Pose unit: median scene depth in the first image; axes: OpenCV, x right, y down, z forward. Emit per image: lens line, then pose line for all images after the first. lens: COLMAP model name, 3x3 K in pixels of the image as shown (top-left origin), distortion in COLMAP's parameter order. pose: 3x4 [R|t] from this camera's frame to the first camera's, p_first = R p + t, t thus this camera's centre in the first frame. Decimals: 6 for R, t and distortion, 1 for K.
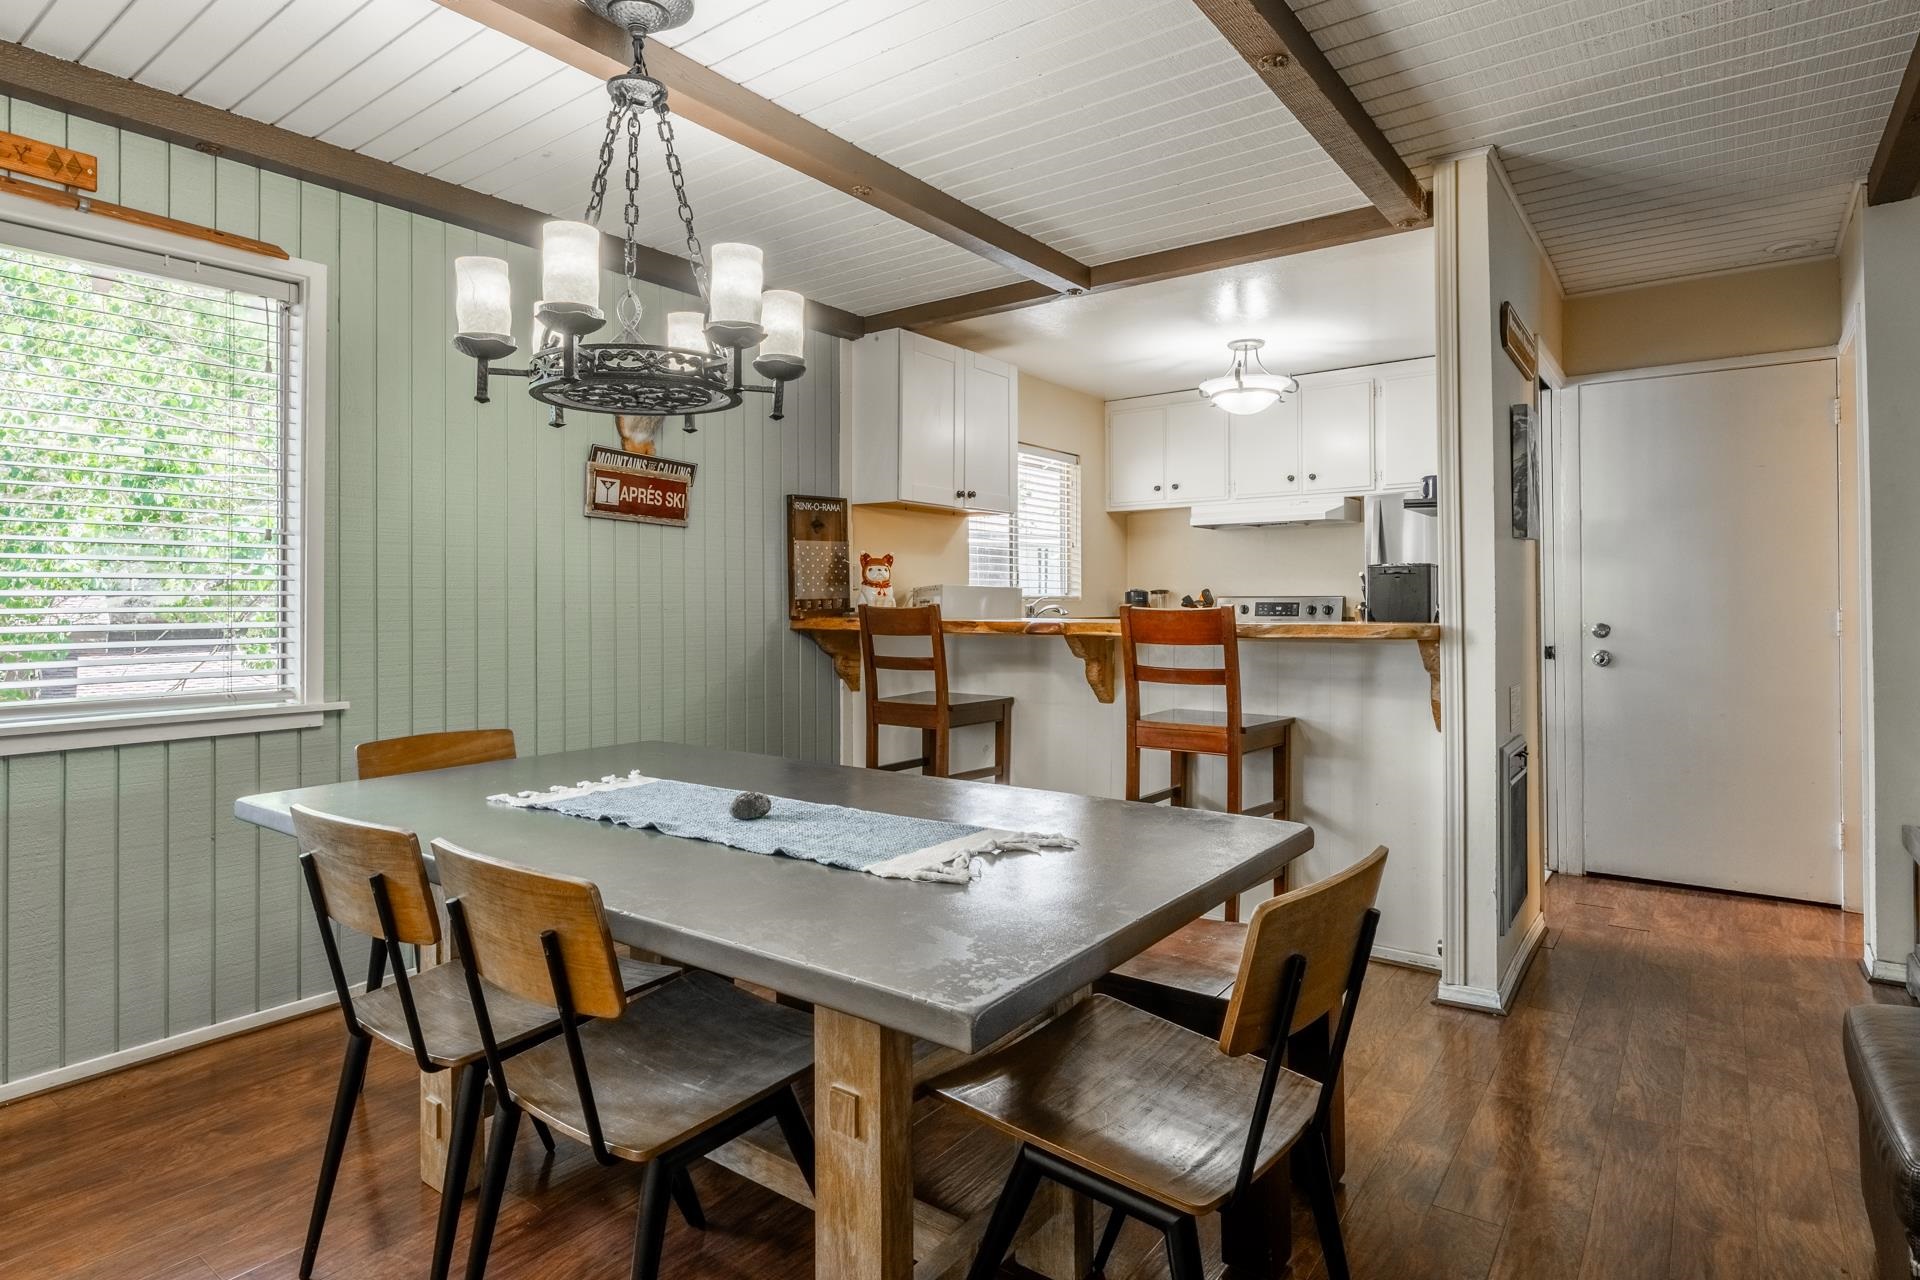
lens RADIAL K [[1020.7, 0, 942.0], [0, 1020.7, 591.2], [0, 0, 1]] dist [-0.001817, -0.001649]
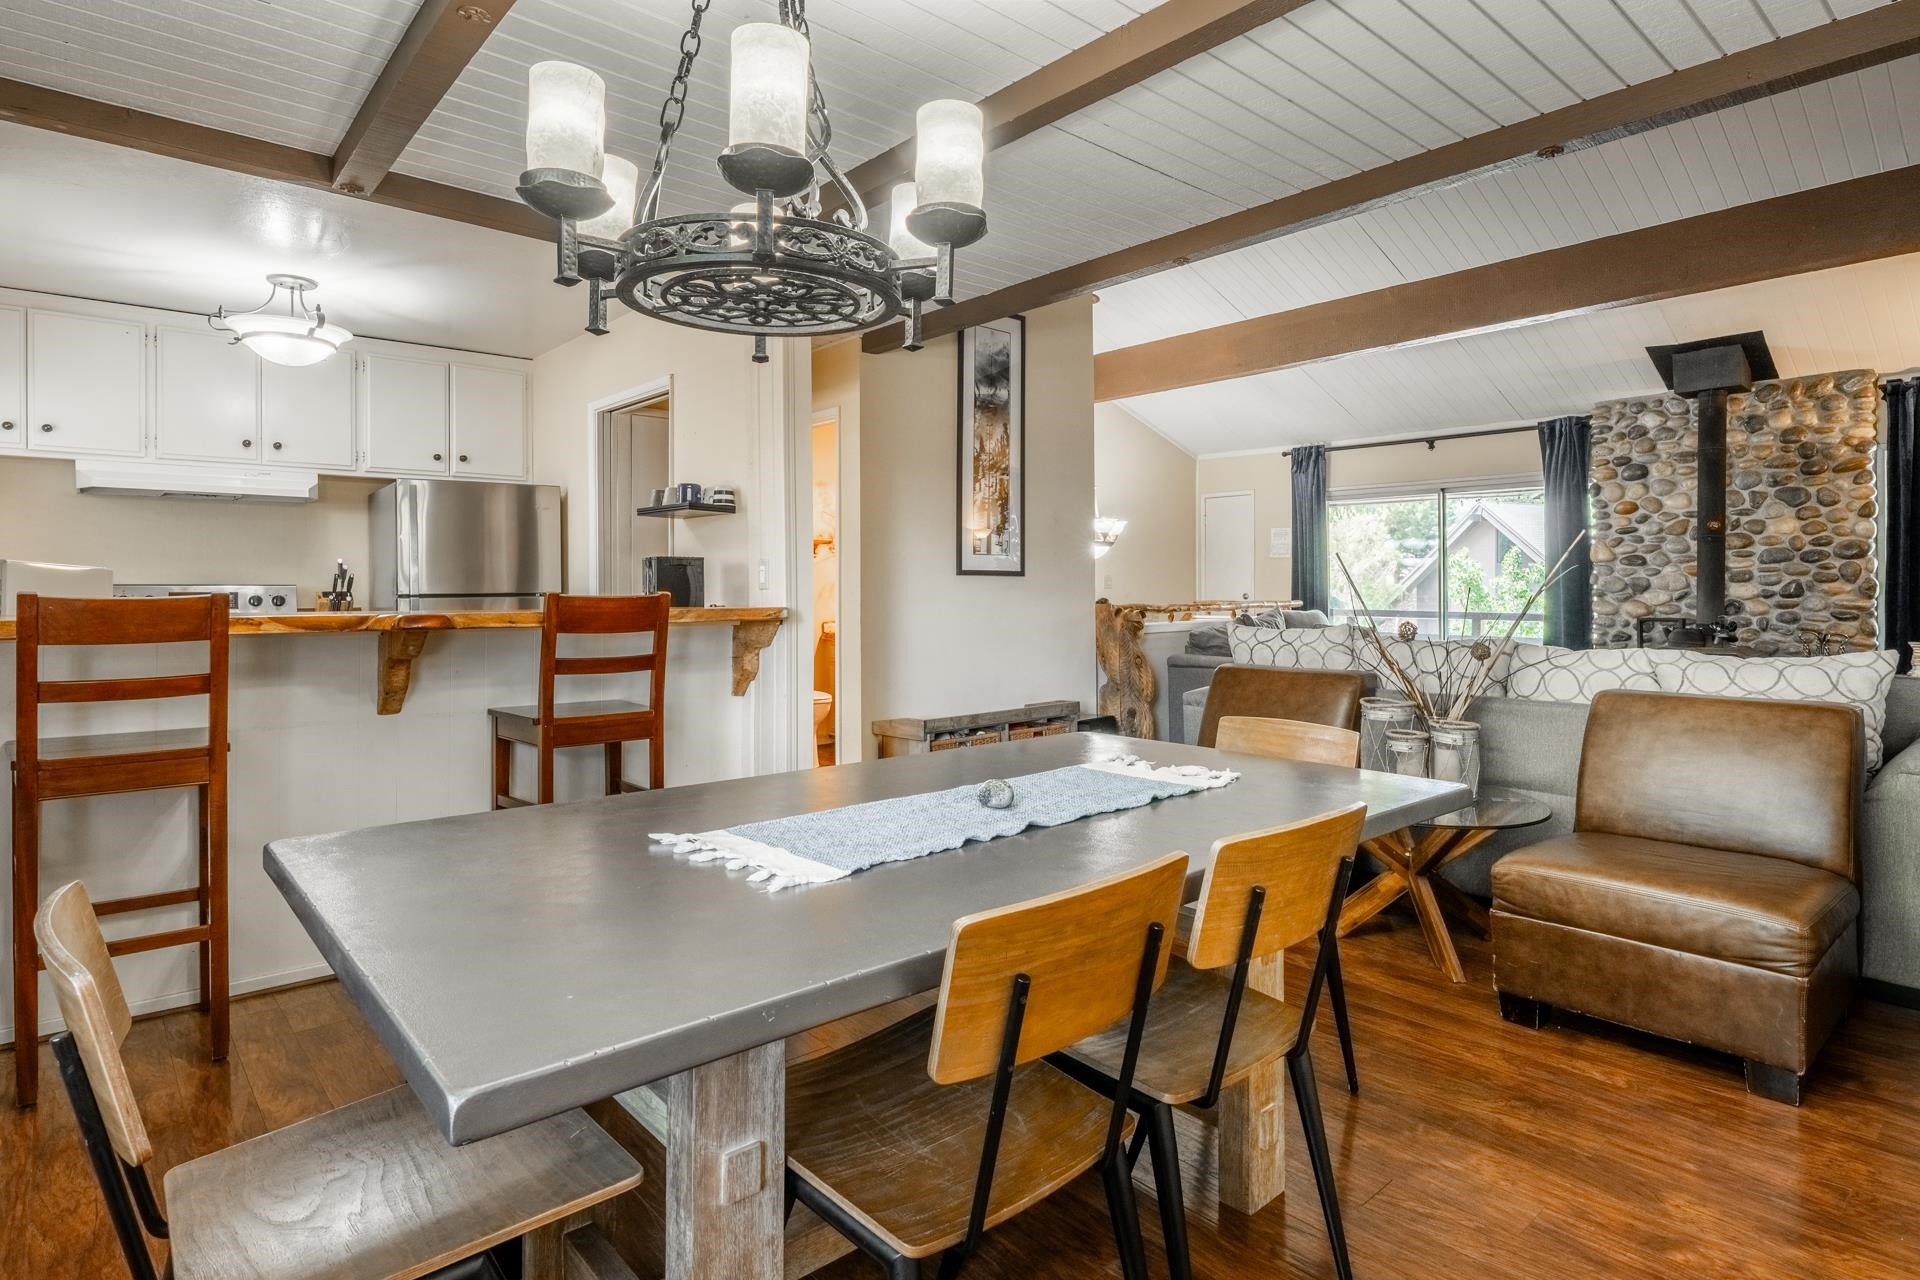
lens RADIAL K [[1020.7, 0, 967.8], [0, 1020.7, 584.2], [0, 0, 1]] dist [-0.001817, -0.001649]
pose [[0.199837, 0.007891, 0.979797, -0.480026], [-0.007297, 0.999952, -0.006565, 0.007296], [-0.979802, -0.005838, 0.199885, 0.348764]]
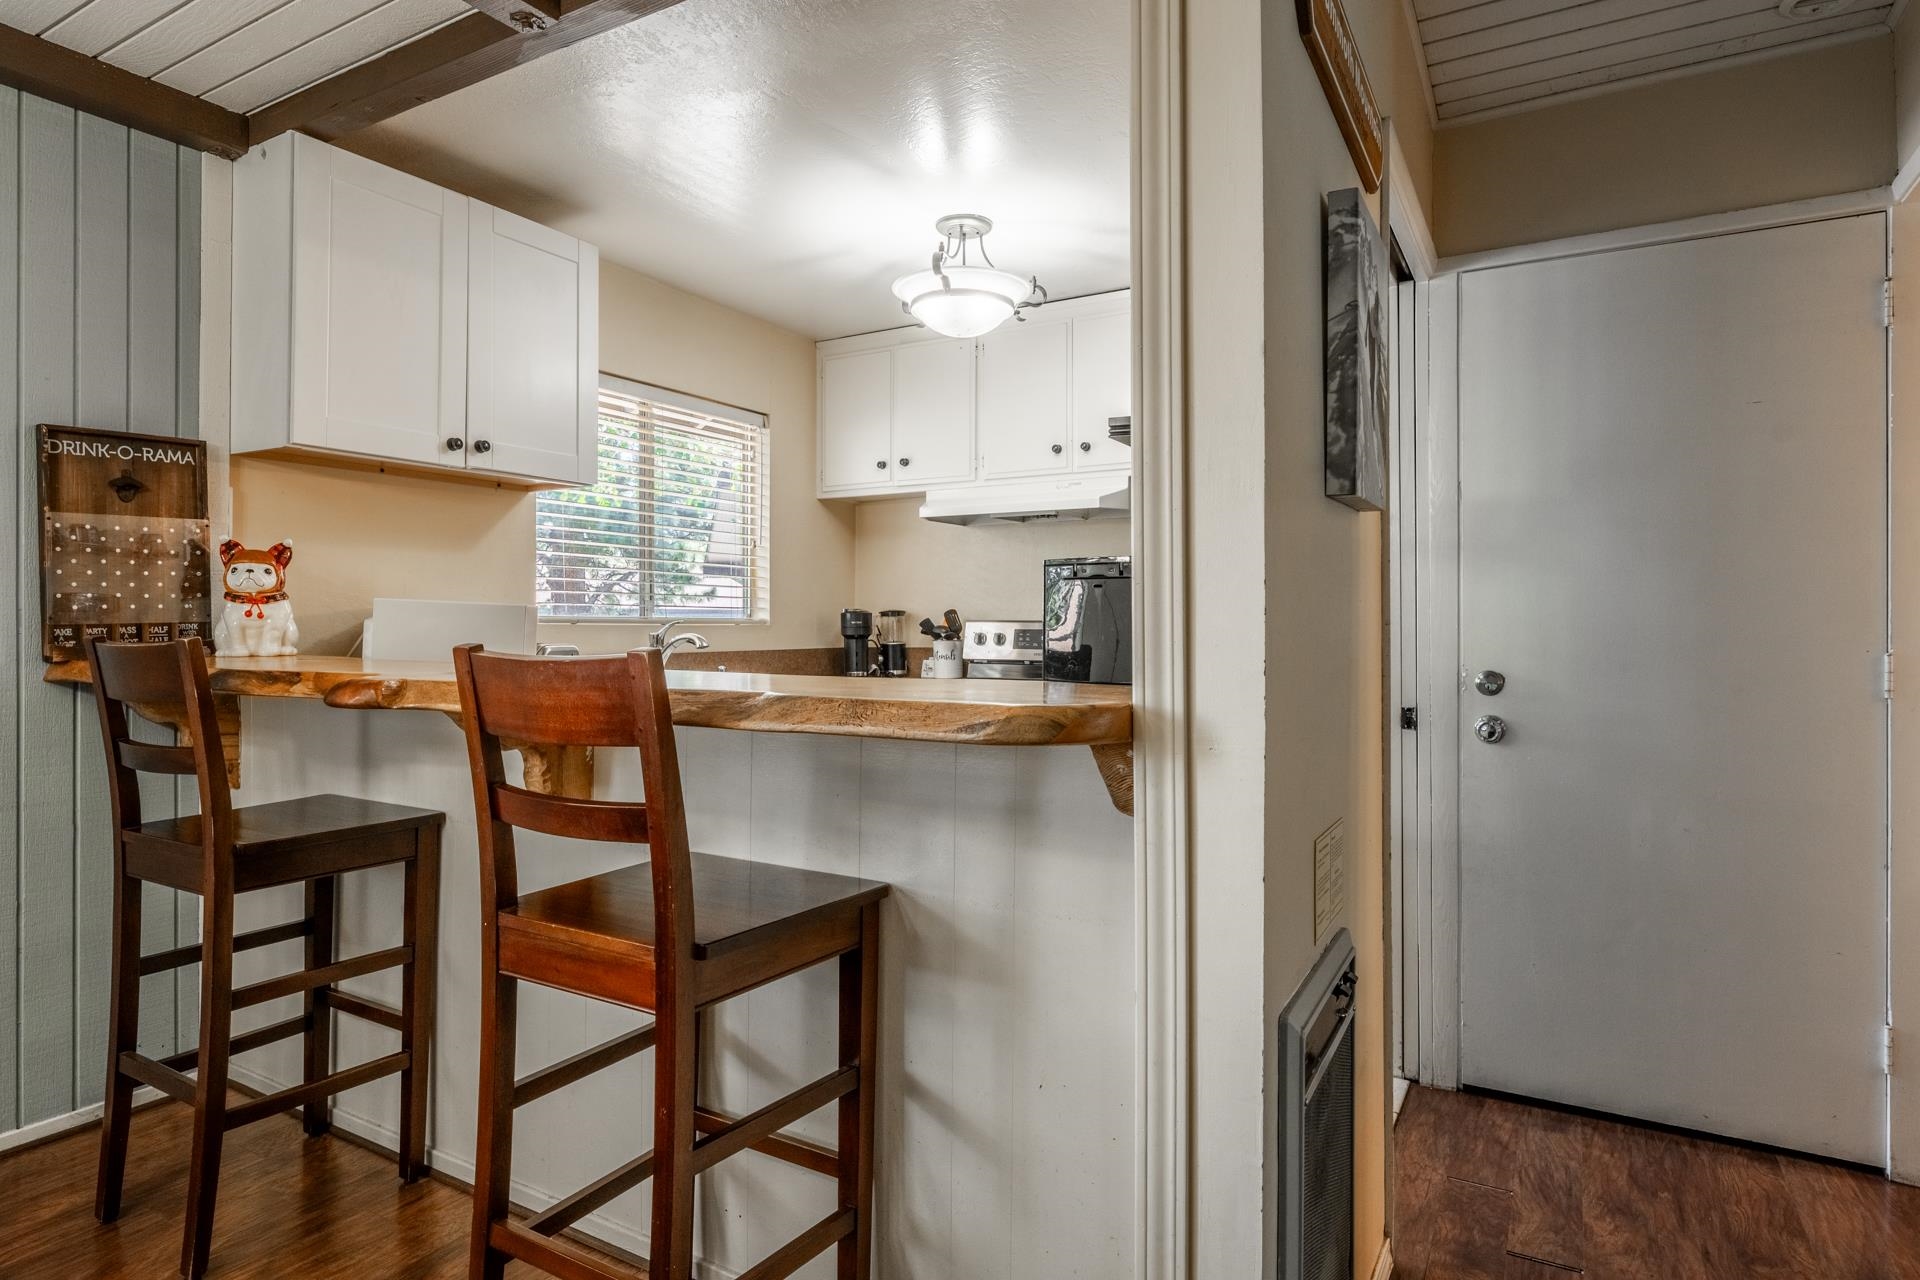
lens RADIAL K [[1048.8, 0, 939.0], [0, 1048.8, 616.2], [0, 0, 1]] dist [-0.000973, -0.001271]
pose [[0.993857, 0.005298, 0.110546, 0.251375], [-0.005829, 0.999973, 0.004485, -0.001301], [-0.110519, -0.005102, 0.993861, 0.415325]]
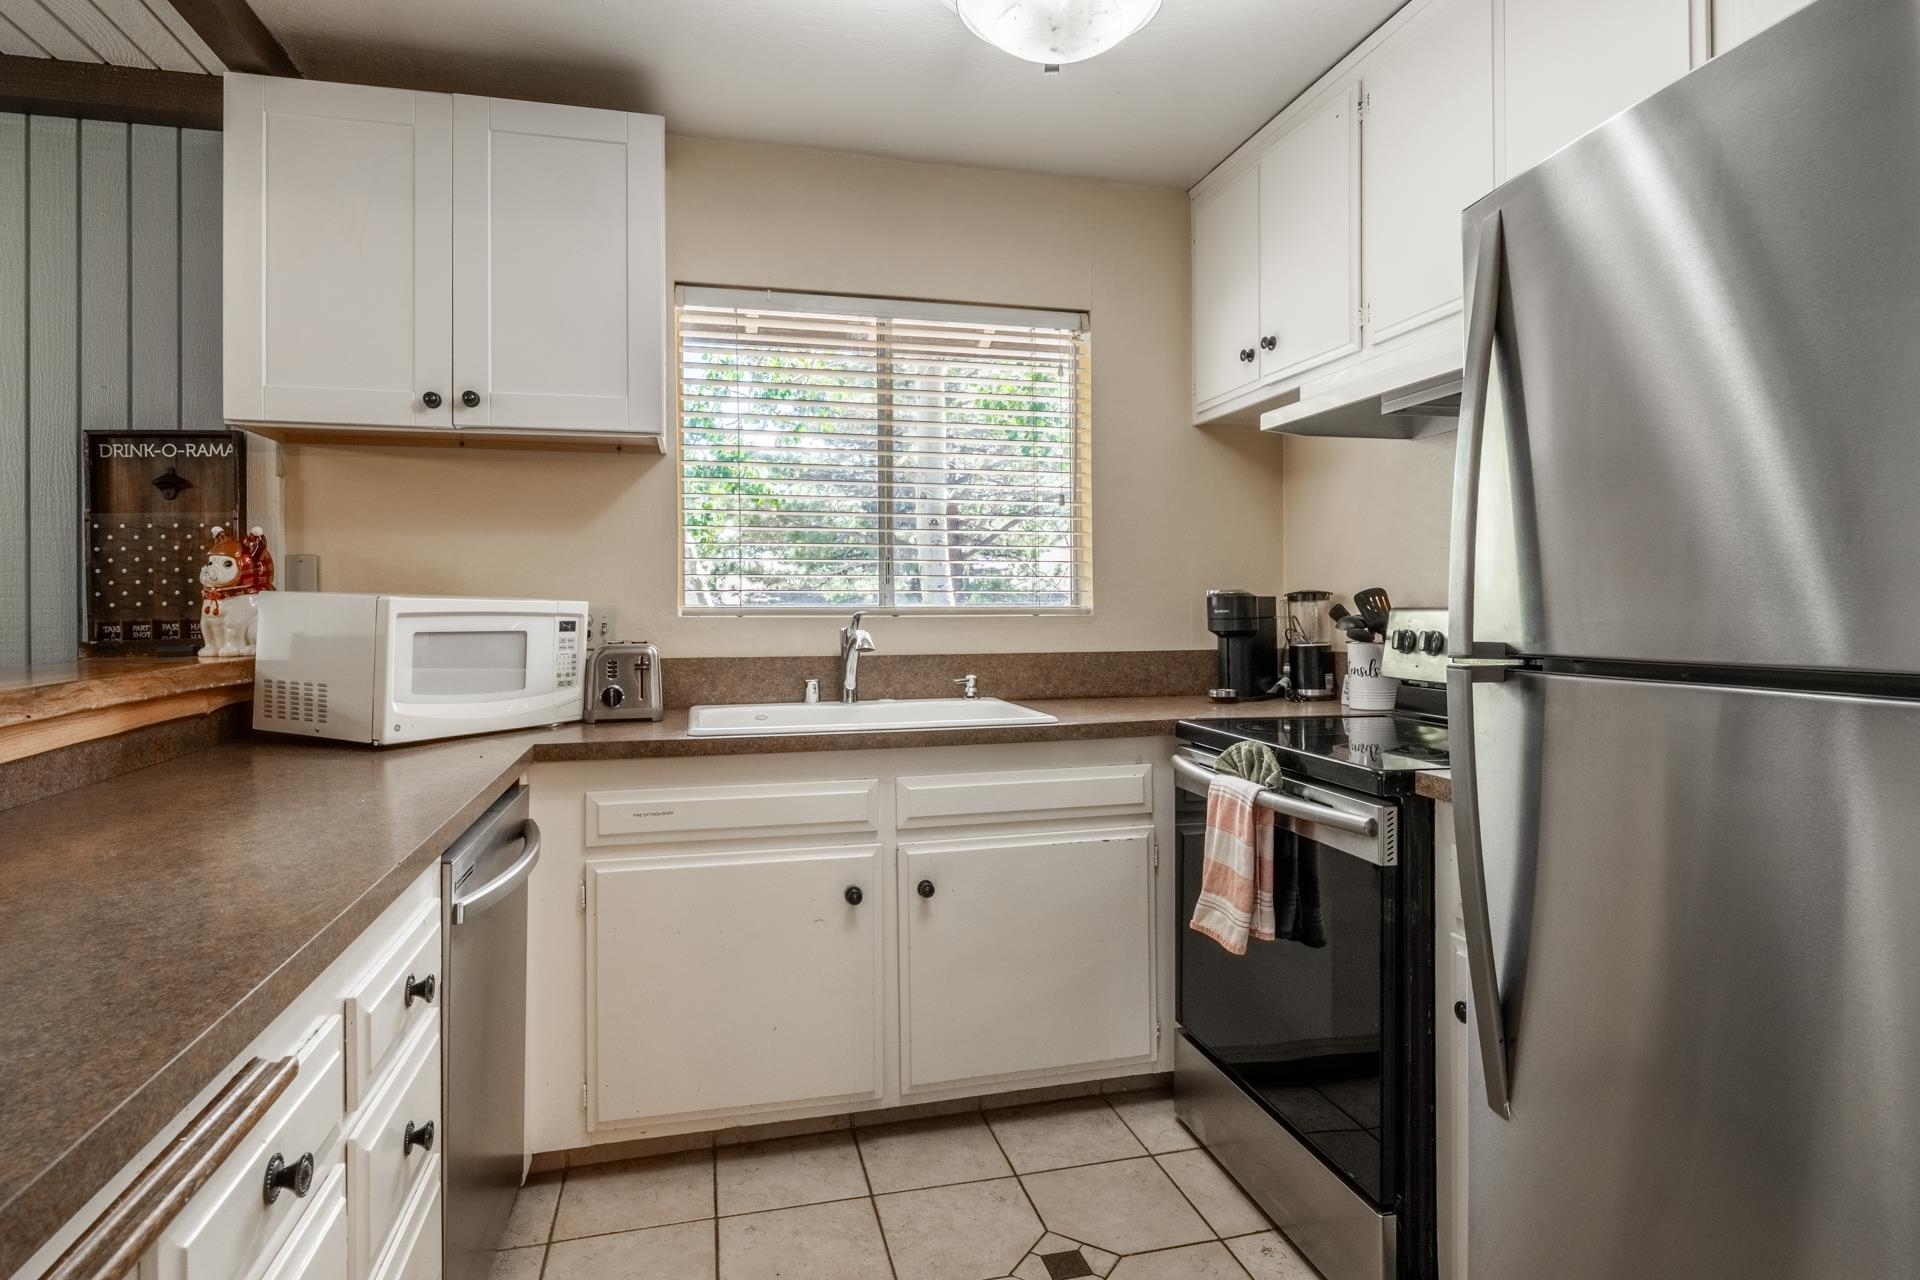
lens RADIAL K [[1020.7, 0, 960.7], [0, 1020.7, 593.8], [0, 0, 1]] dist [-0.001817, -0.001649]
pose [[0.784202, -0.006874, -0.620468, 0.559534], [0.009406, 0.999955, 0.000809, -0.003089], [0.620434, -0.006471, 0.784232, 0.863232]]
